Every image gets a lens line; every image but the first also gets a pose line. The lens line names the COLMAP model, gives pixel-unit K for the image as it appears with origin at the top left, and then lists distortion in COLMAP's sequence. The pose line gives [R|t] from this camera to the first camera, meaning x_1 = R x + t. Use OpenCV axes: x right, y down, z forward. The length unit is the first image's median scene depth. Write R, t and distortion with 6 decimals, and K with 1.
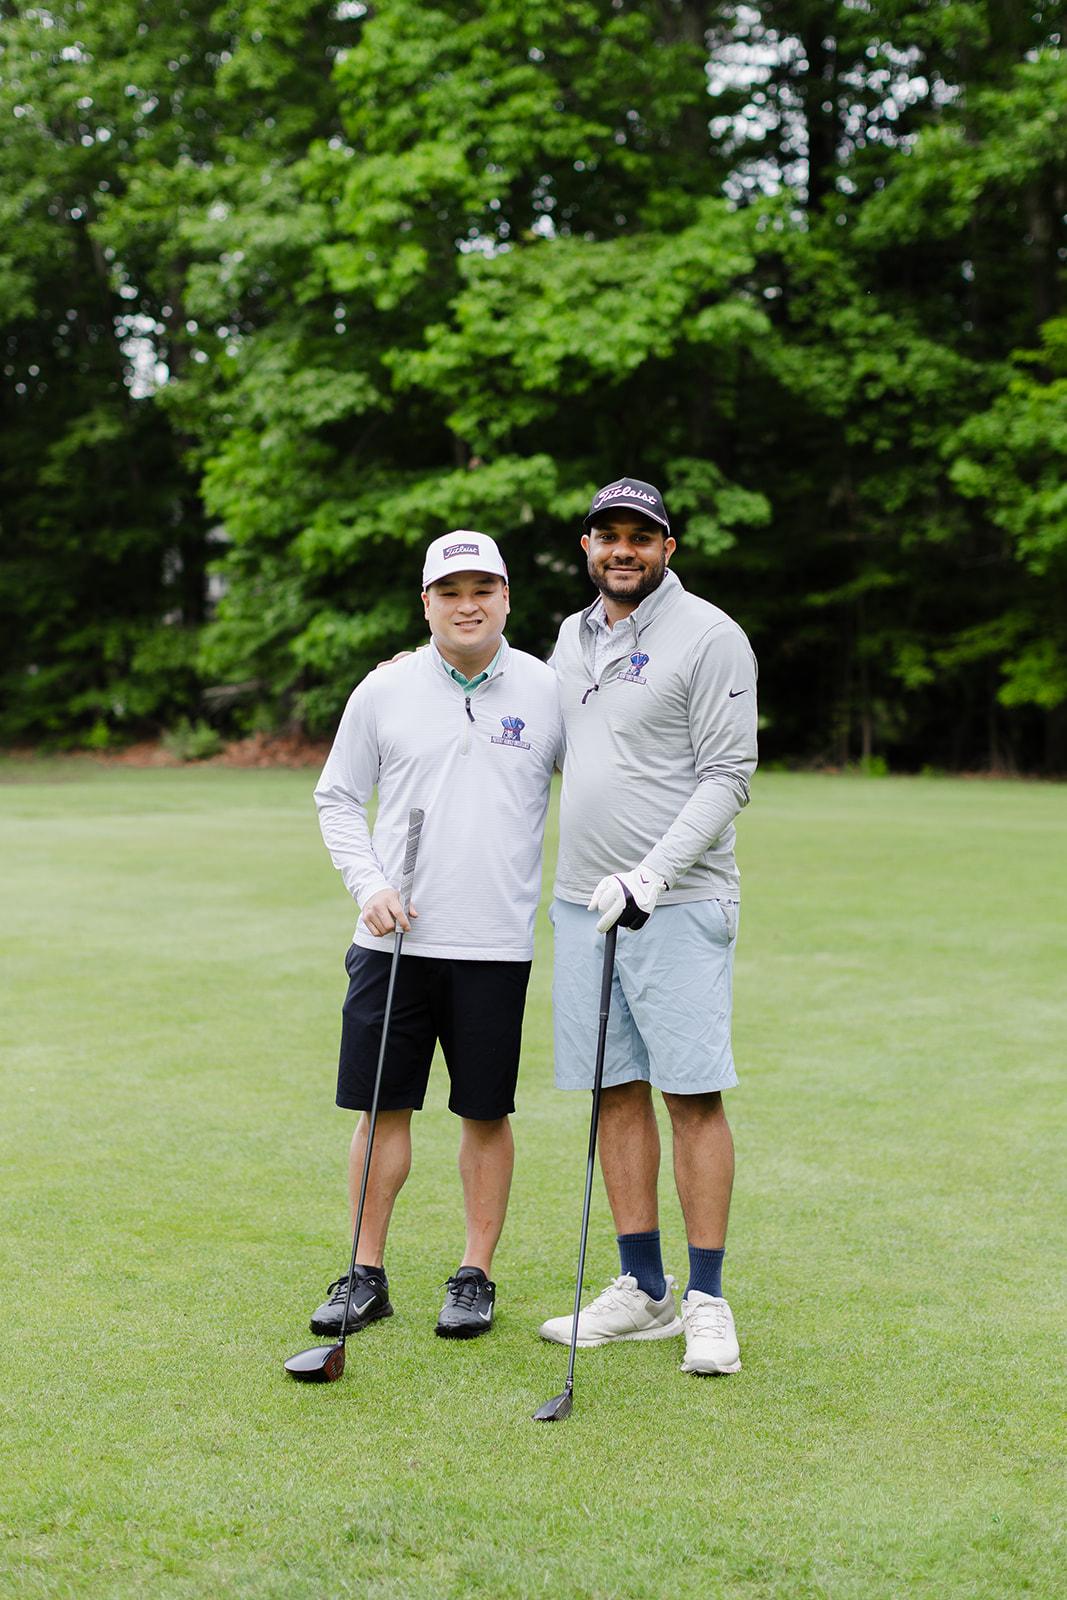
lens RADIAL K [[2724.2, 0, 531.9], [0, 2724.2, 672.2], [0, 0, 1]] dist [0.079373, 0.026367]
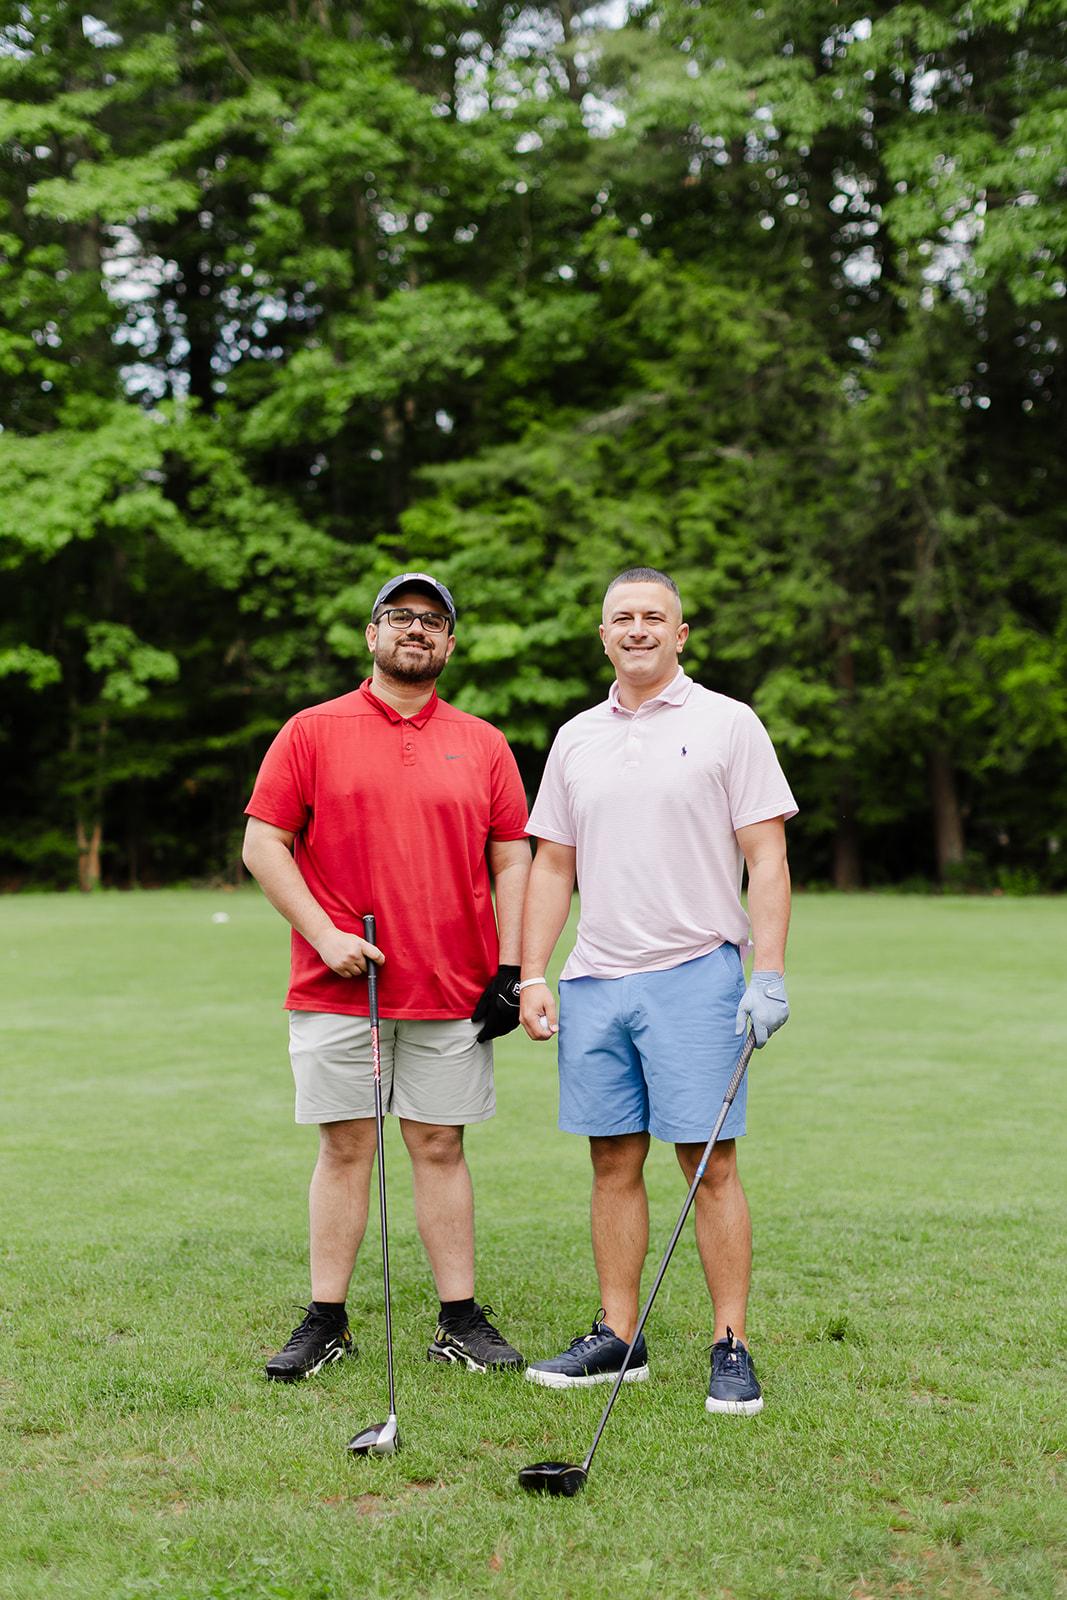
lens RADIAL K [[2538.0, 0, 495.3], [0, 2538.0, 756.2], [0, 0, 1]] dist [0.058748, -0.074372]
pose [[0.971710, -0.012876, 0.235825, -0.039073], [0.018681, 0.999575, -0.022398, 0.006148], [-0.235436, 0.026170, 0.971537, -0.100396]]
